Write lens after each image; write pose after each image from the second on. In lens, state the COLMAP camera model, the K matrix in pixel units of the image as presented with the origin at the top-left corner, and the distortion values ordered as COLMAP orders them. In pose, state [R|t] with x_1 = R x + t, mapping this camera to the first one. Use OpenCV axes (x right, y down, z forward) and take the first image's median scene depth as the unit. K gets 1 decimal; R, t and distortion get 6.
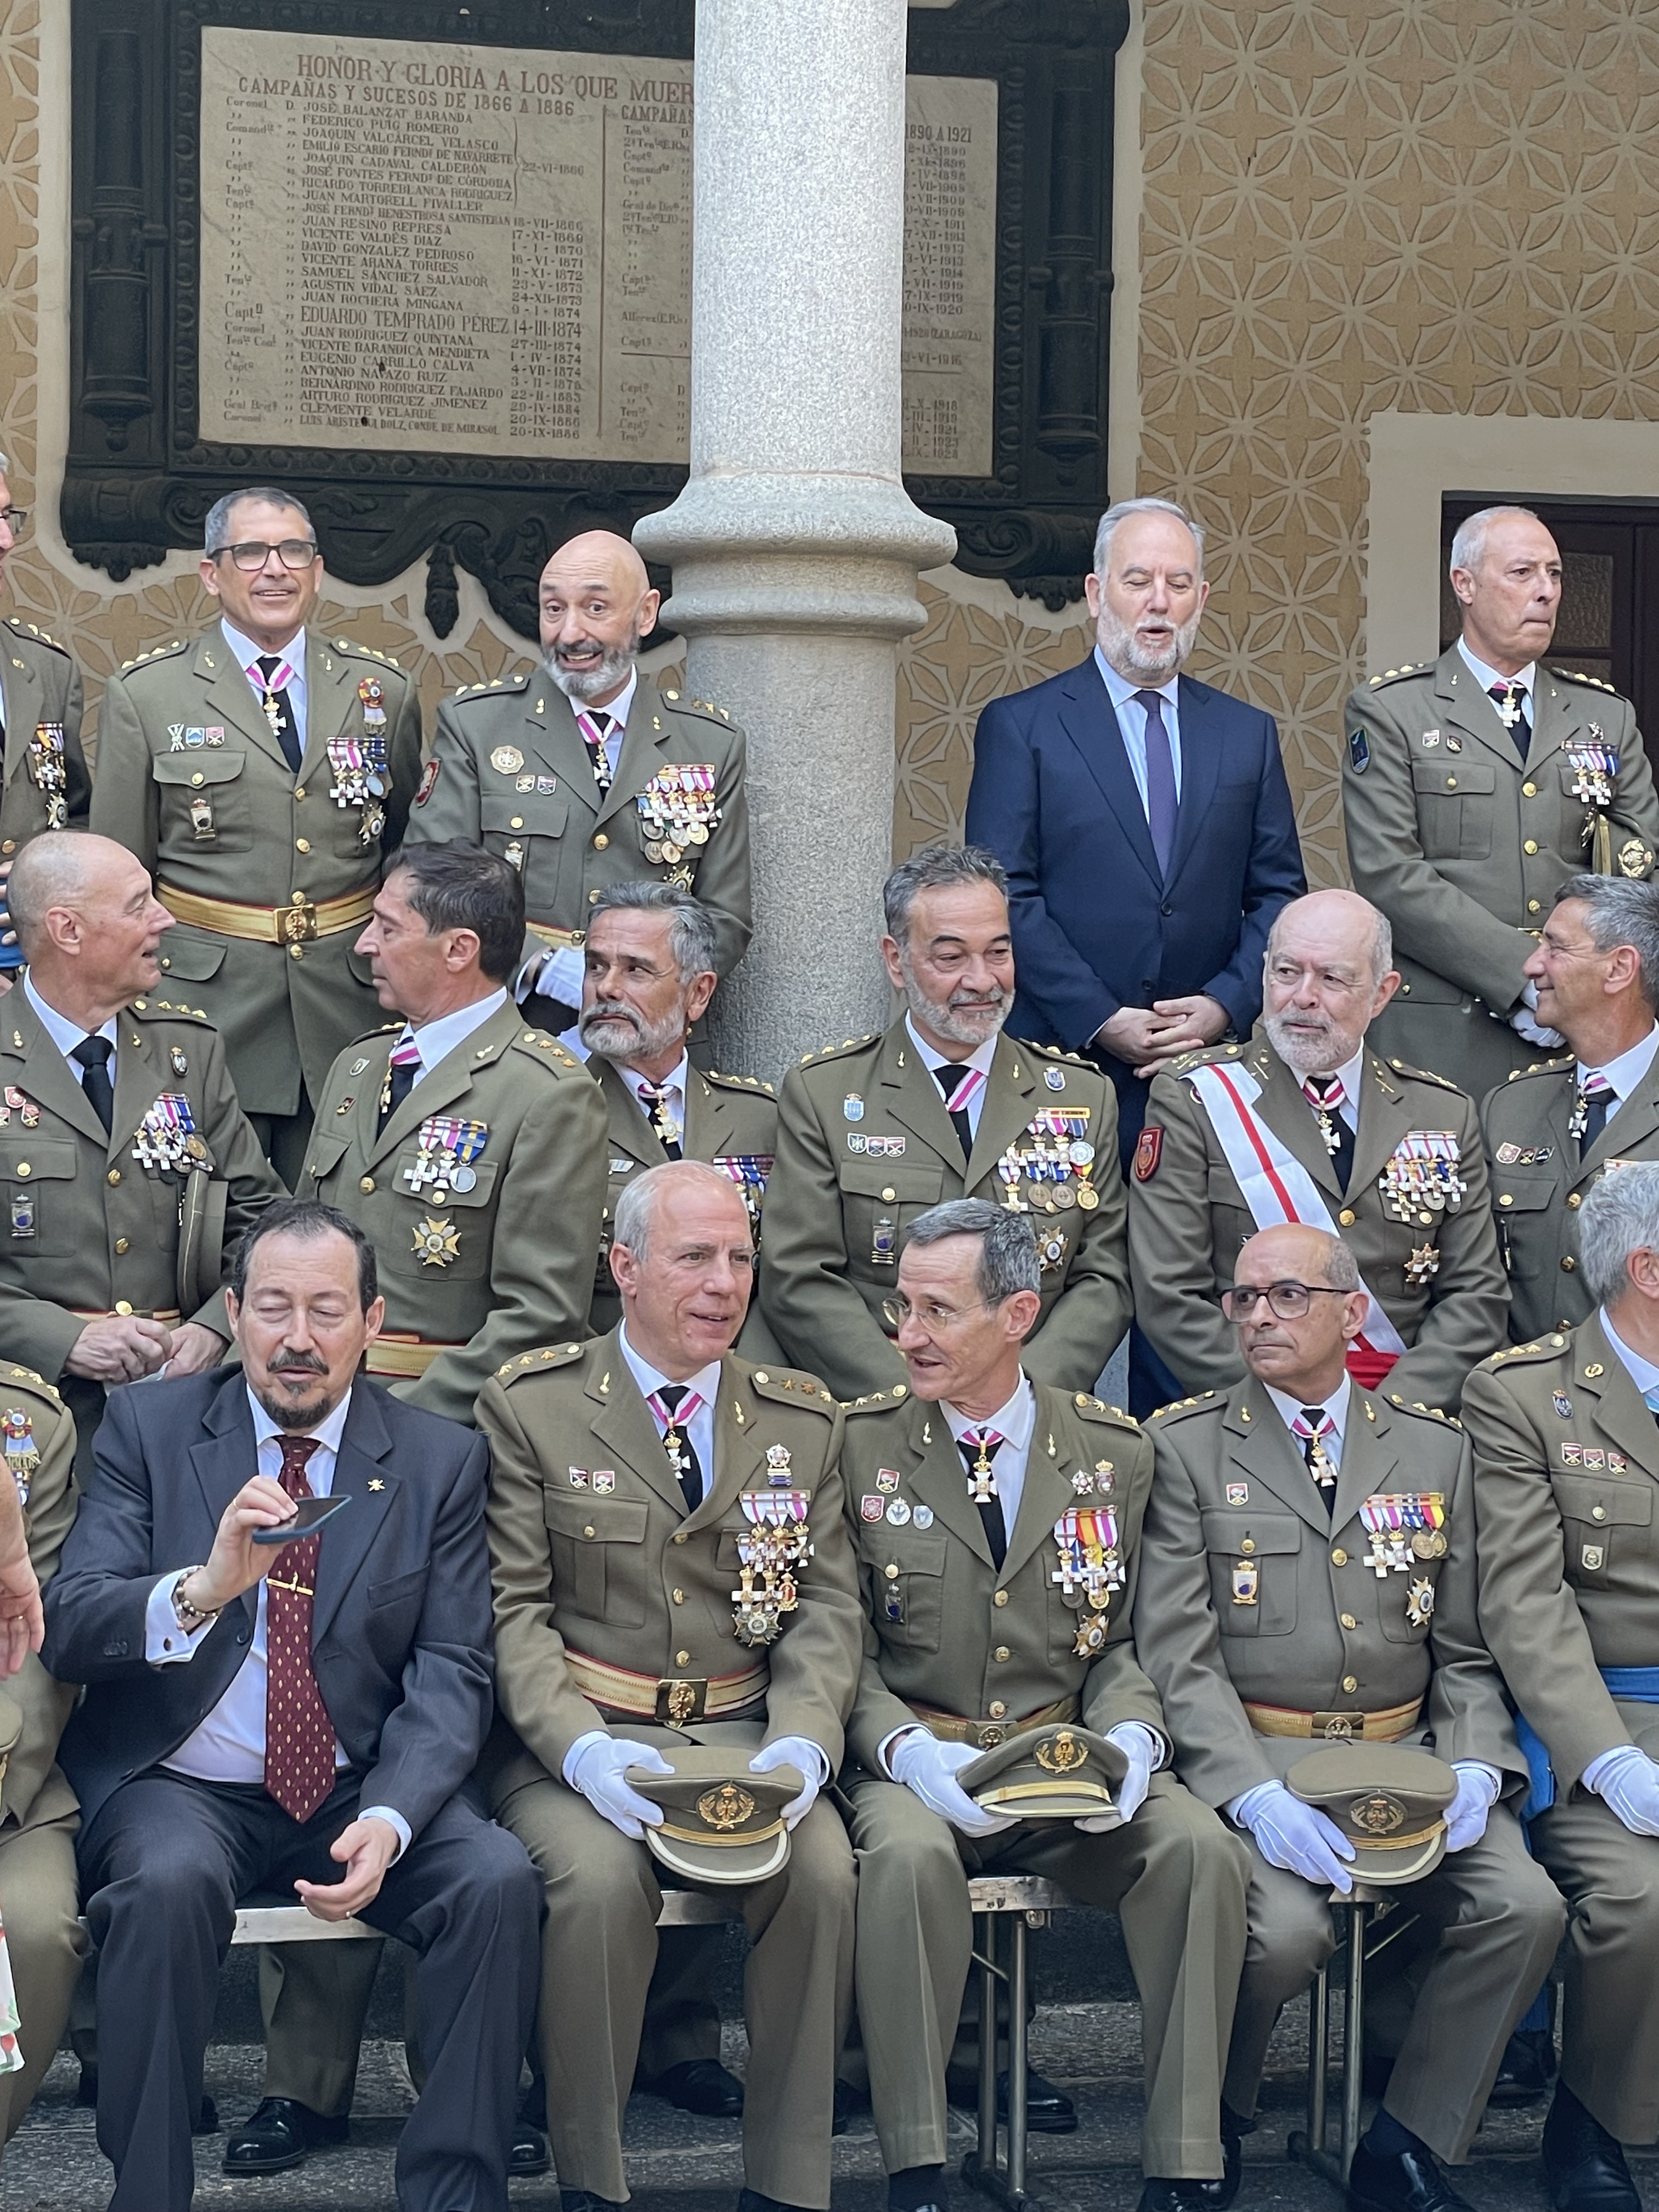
lens RADIAL K [[4569.3, 0, 829.5], [0, 4569.3, 1106.0], [0, 0, 1]] dist [-0.038028, 0.798397]
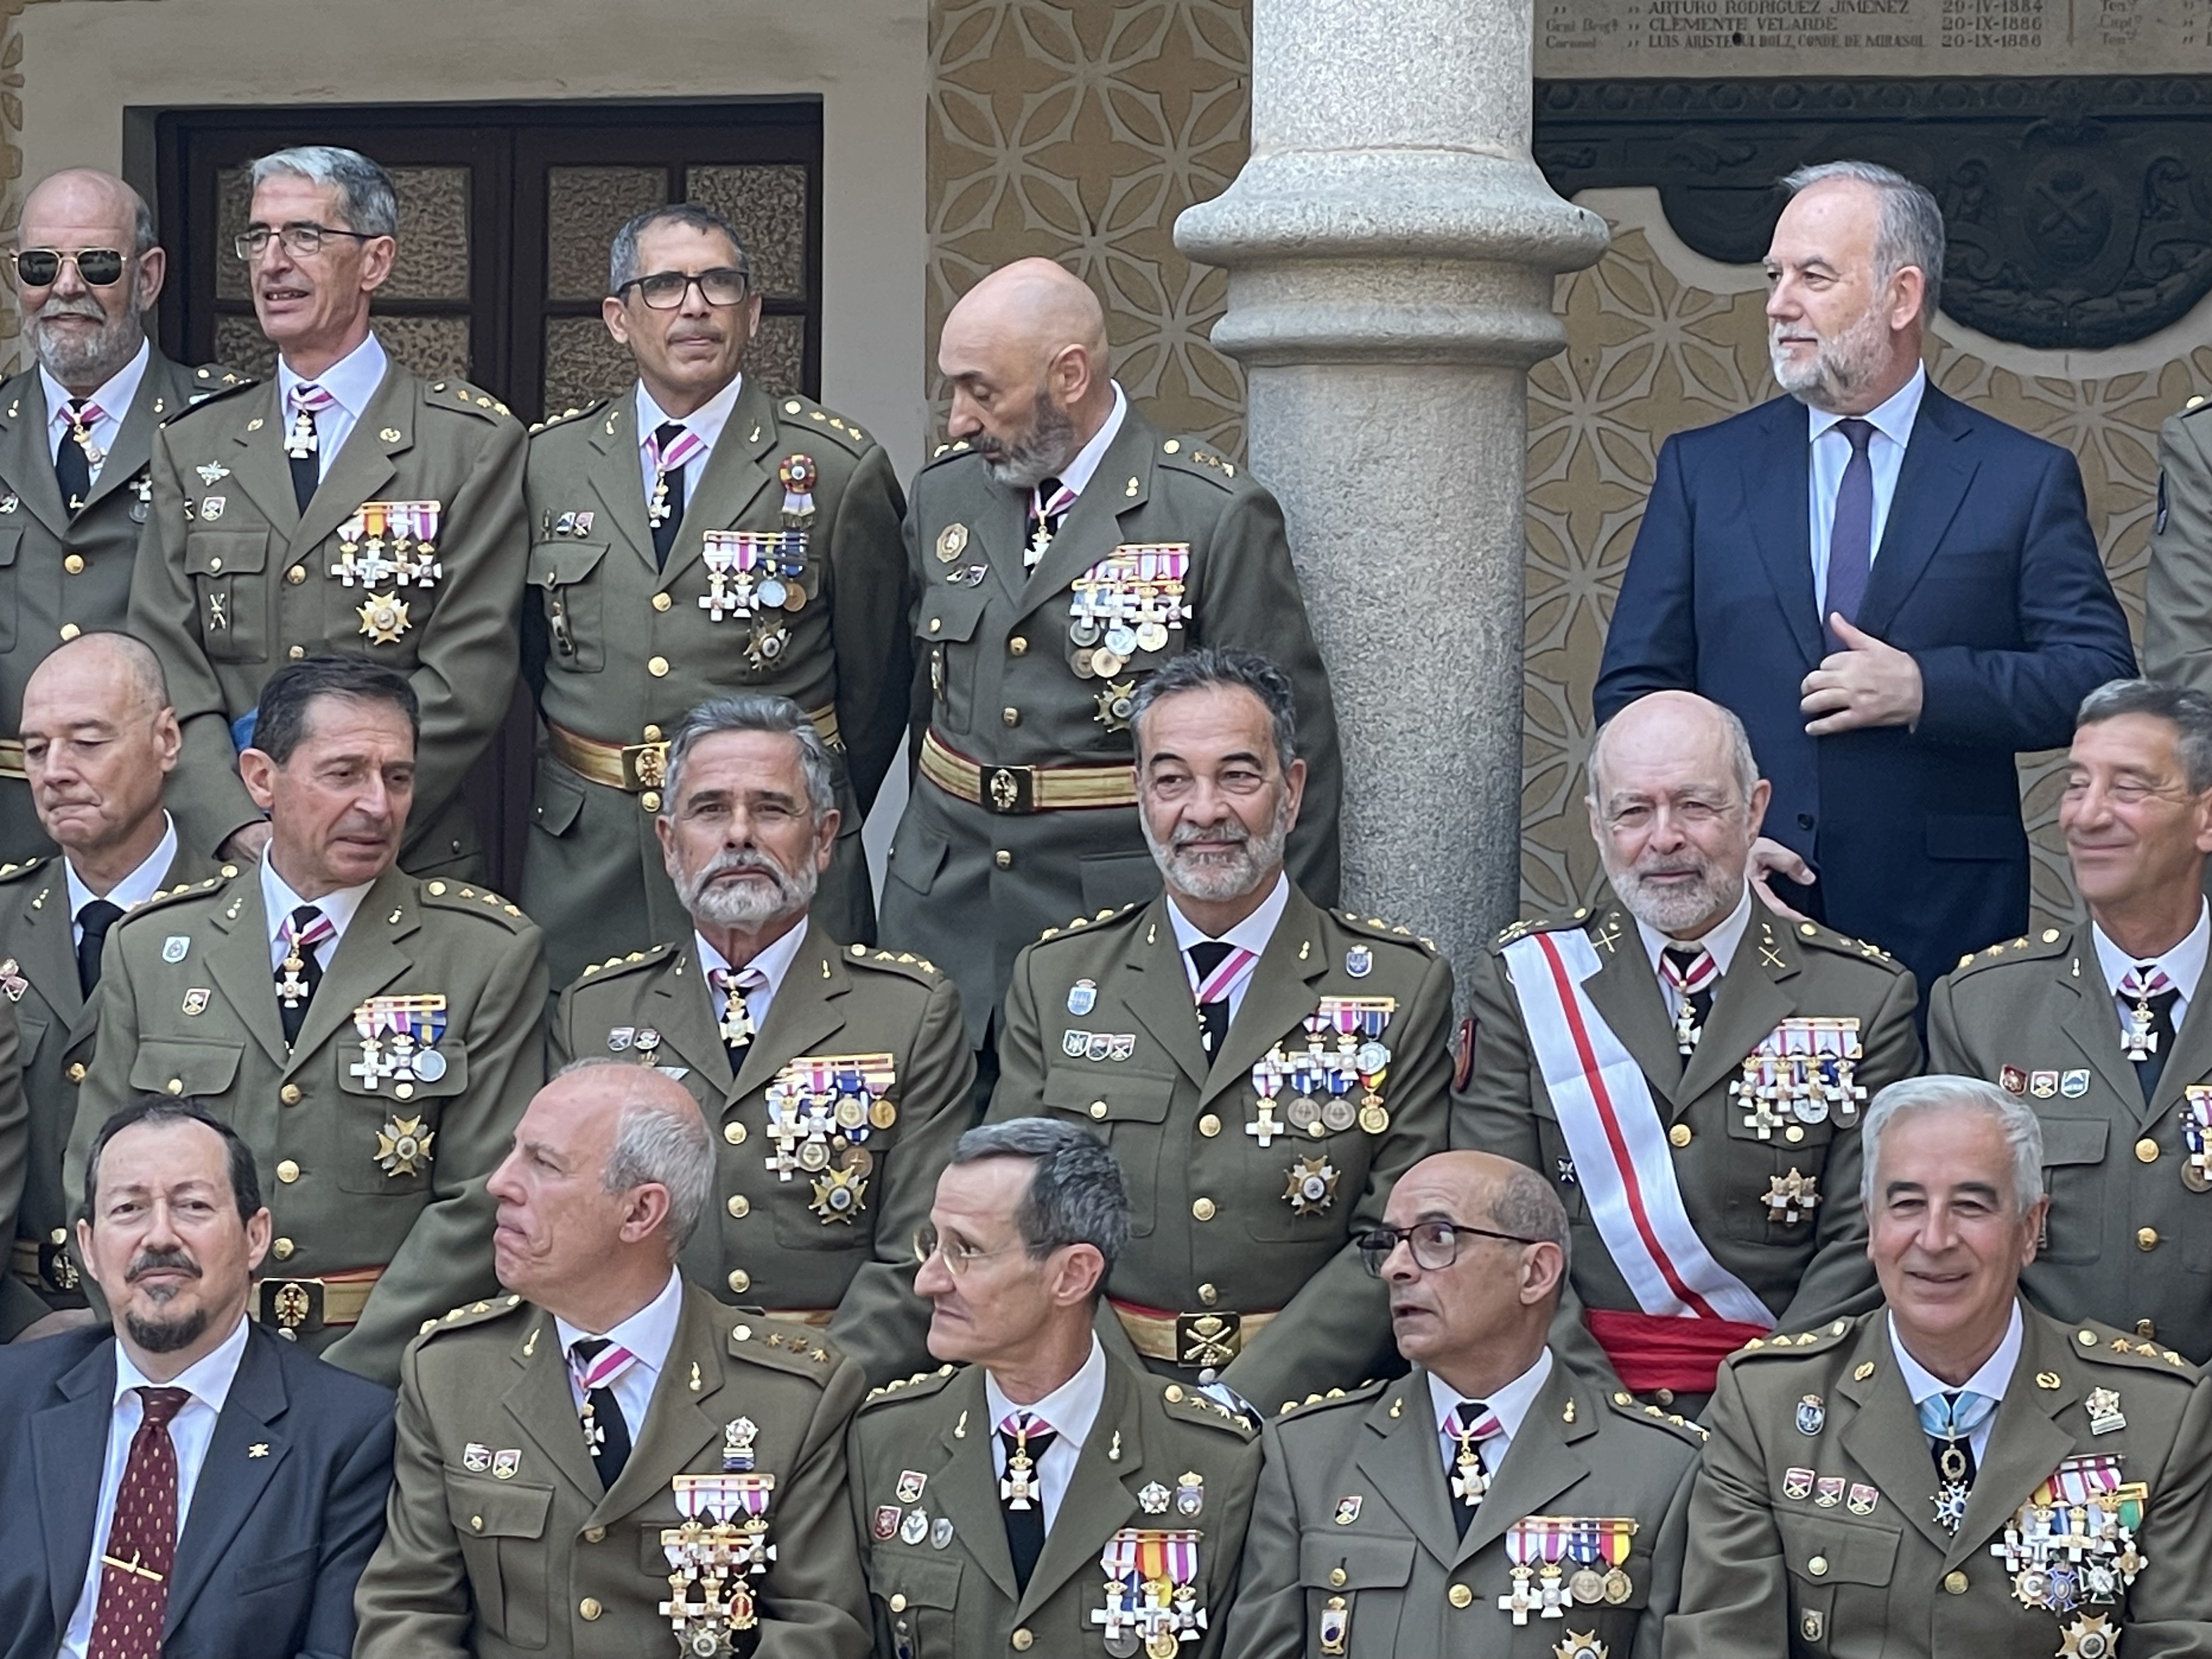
lens RADIAL K [[7352.7, 0, 1106.0], [0, 7352.7, 829.5], [0, 0, 1]] dist [-0.275044, 5.521852]
pose [[0.895454, -0.005416, -0.445121, 0.554670], [-0.006761, 0.999645, -0.025765, 0.004208], [0.445103, 0.026081, 0.895099, -0.099523]]
